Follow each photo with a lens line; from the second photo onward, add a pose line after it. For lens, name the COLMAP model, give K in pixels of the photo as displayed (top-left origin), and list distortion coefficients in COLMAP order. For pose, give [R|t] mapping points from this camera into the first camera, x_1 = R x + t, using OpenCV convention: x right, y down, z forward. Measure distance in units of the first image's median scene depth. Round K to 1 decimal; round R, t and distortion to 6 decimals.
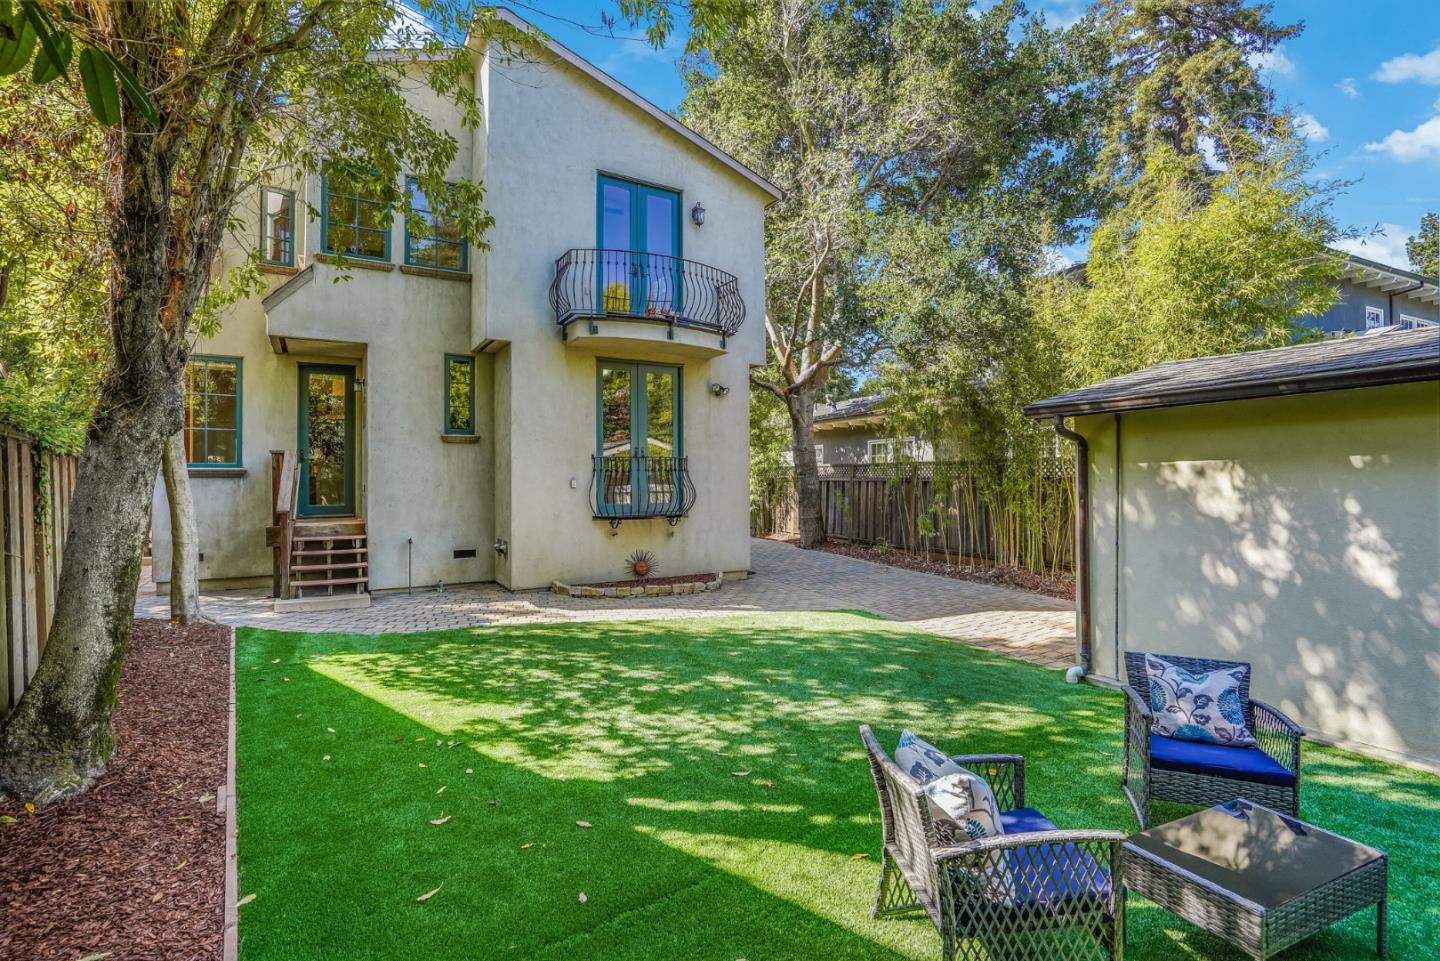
lens RADIAL K [[670.7, 0, 708.9], [0, 670.7, 490.0], [0, 0, 1]] dist [-0.066504, 0.029629]
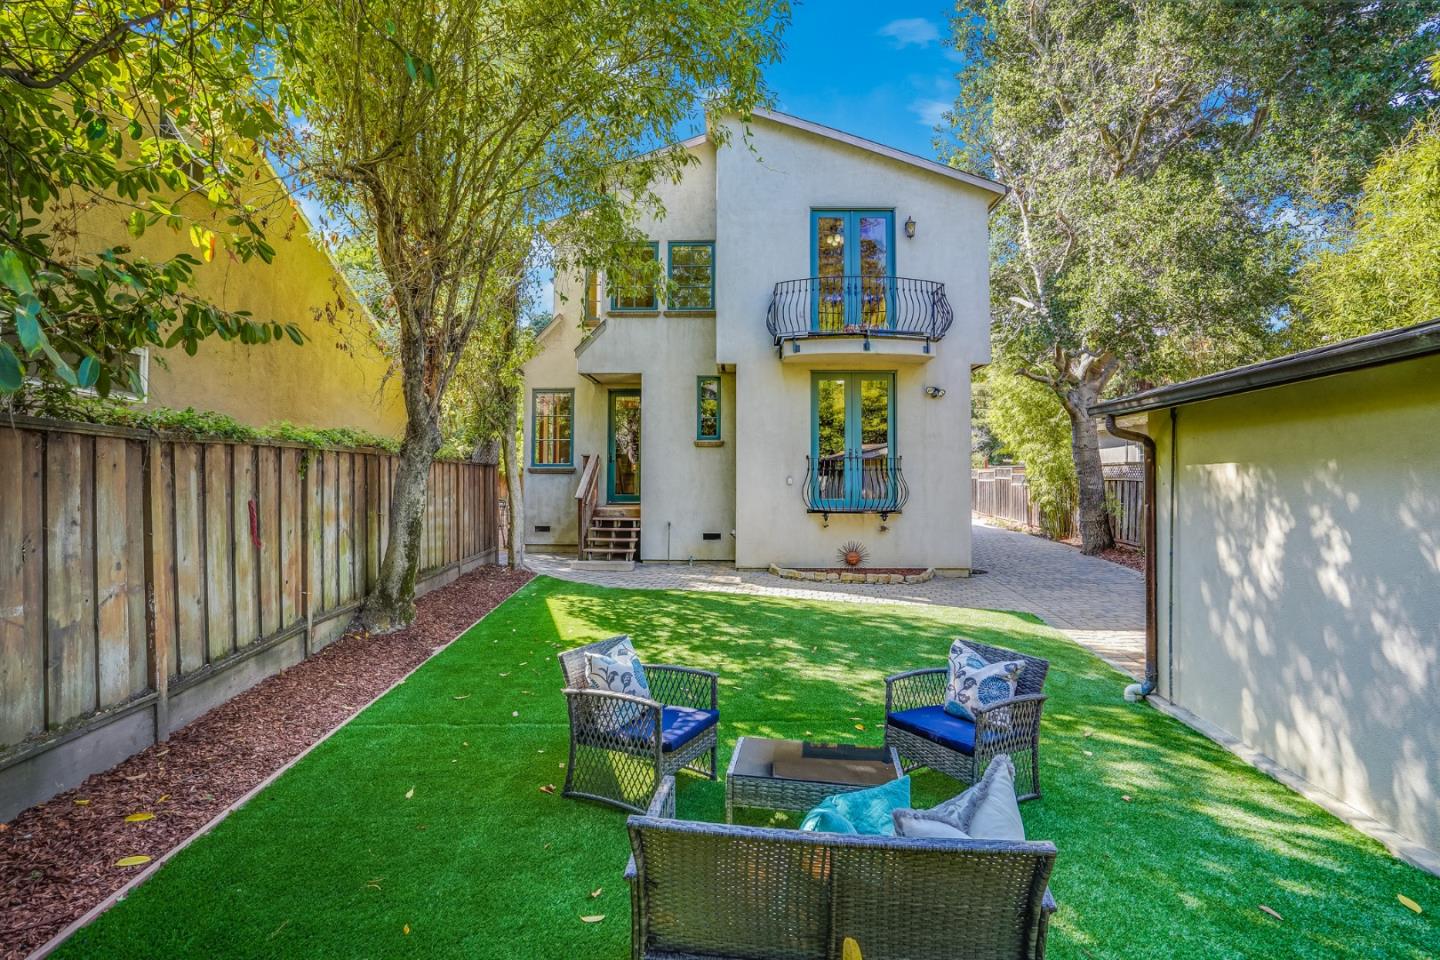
lens RADIAL K [[691.0, 0, 726.2], [0, 691.0, 478.6], [0, 0, 1]] dist [-0.061442, 0.023864]
pose [[0.846042, 0.009094, -0.533038, 0.353912], [-0.015057, 0.999863, -0.006840, -0.003603], [0.532903, 0.013812, 0.846064, -0.077943]]
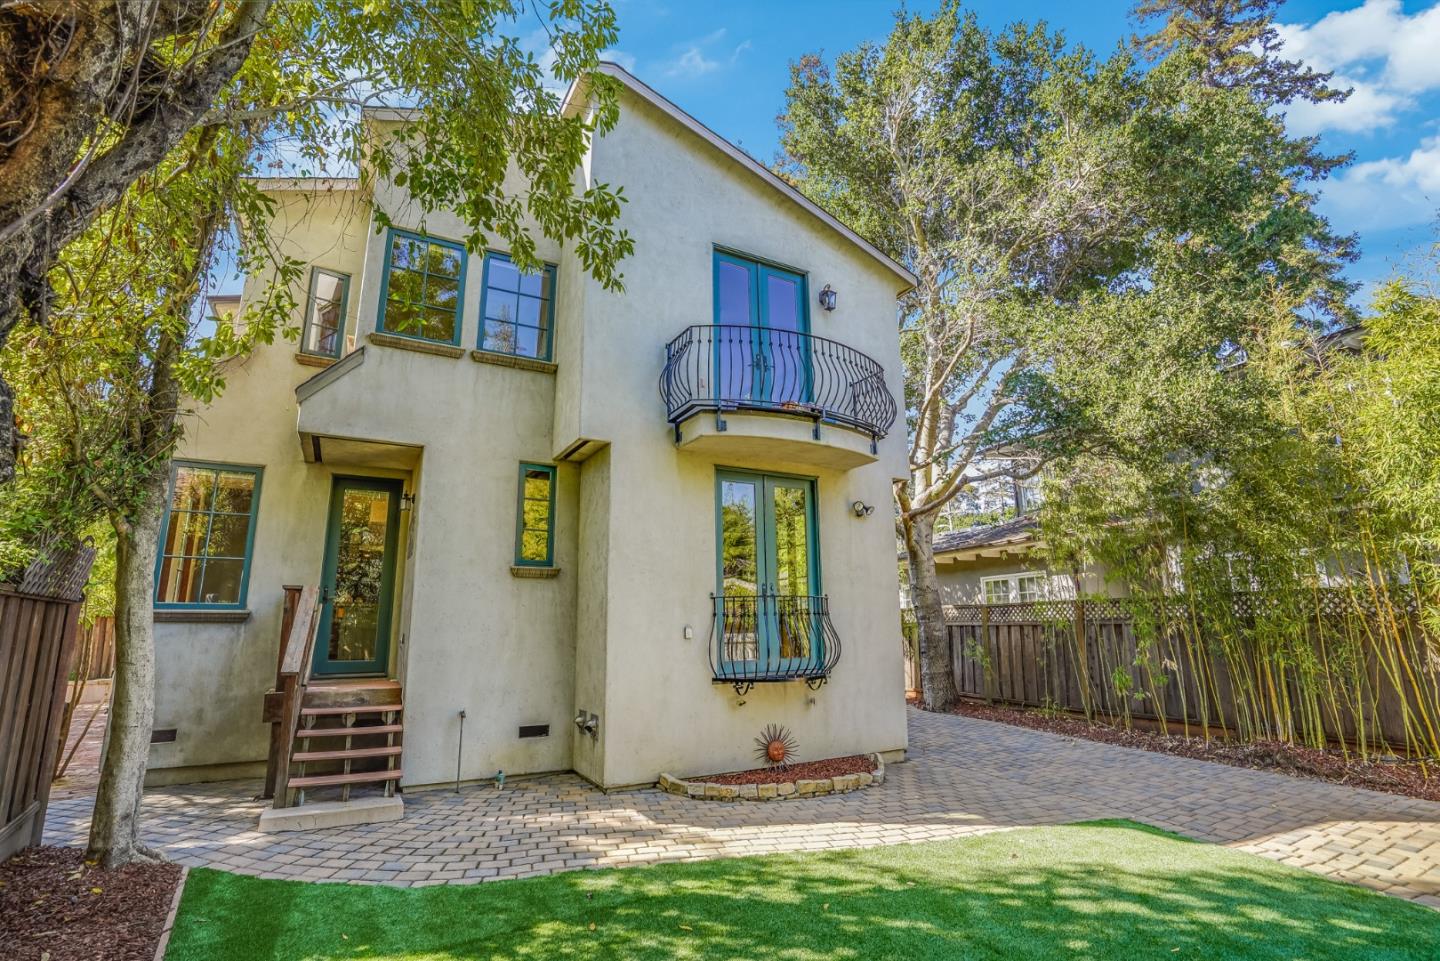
lens RADIAL K [[662.7, 0, 696.9], [0, 662.7, 495.0], [0, 0, 1]] dist [-0.057818, 0.023399]
pose [[0.999054, -0.013636, -0.041293, -0.164724], [0.004655, 0.977645, -0.210210, -0.004442], [0.043237, 0.209819, 0.976784, 0.269355]]
